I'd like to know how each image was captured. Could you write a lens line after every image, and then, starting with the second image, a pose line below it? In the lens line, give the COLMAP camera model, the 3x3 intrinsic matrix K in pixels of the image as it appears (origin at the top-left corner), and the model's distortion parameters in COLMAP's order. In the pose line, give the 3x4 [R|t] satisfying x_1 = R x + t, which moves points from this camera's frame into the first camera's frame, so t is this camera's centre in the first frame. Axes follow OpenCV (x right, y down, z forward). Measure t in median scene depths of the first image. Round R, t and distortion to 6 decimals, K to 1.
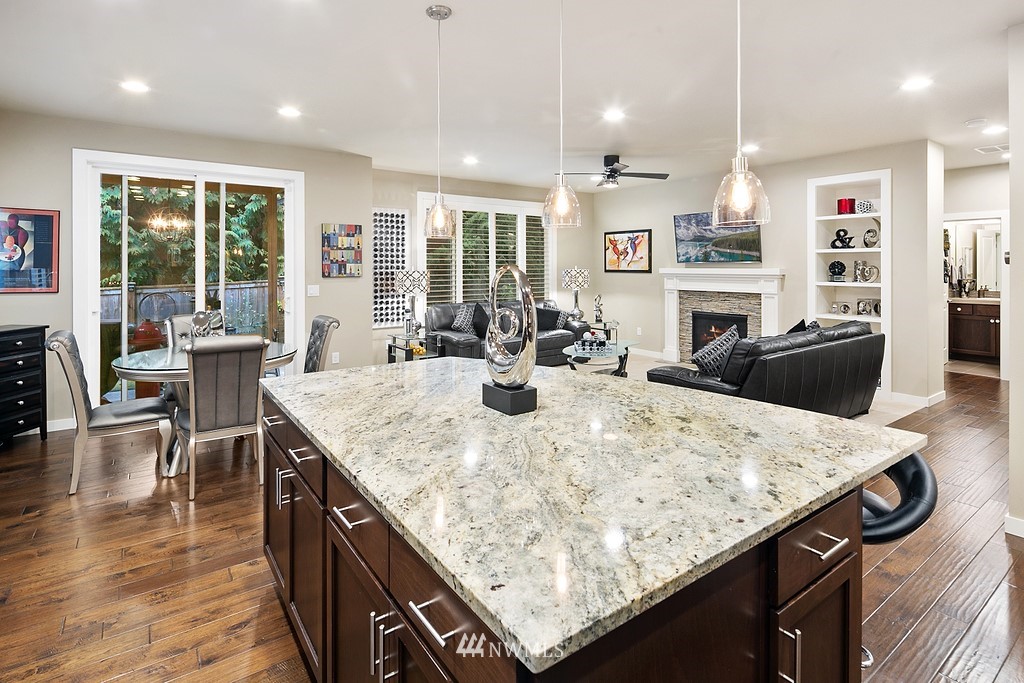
lens RADIAL K [[498.7, 0, 486.8], [0, 498.7, 265.1], [0, 0, 1]] dist [0.001997, -0.002468]
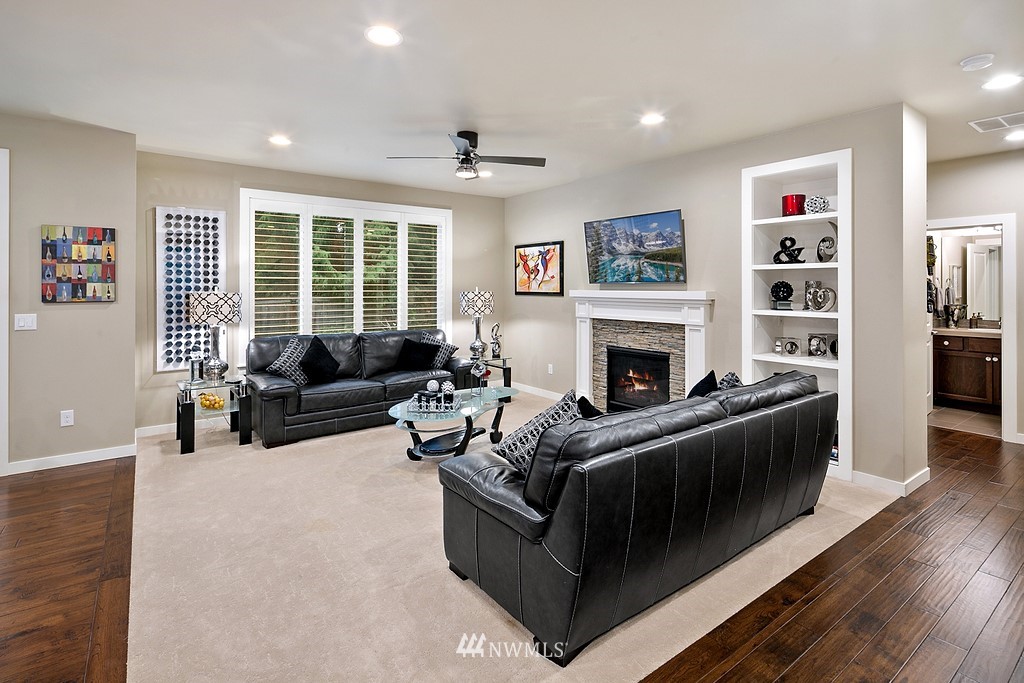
lens RADIAL K [[498.7, 0, 484.6], [0, 498.7, 283.2], [0, 0, 1]] dist [0.001997, -0.002468]
pose [[0.999861, 0.002430, 0.016503, 0.224297], [-0.002341, 0.999982, -0.005448, -0.000077], [-0.016516, 0.005409, 0.999849, 0.245022]]
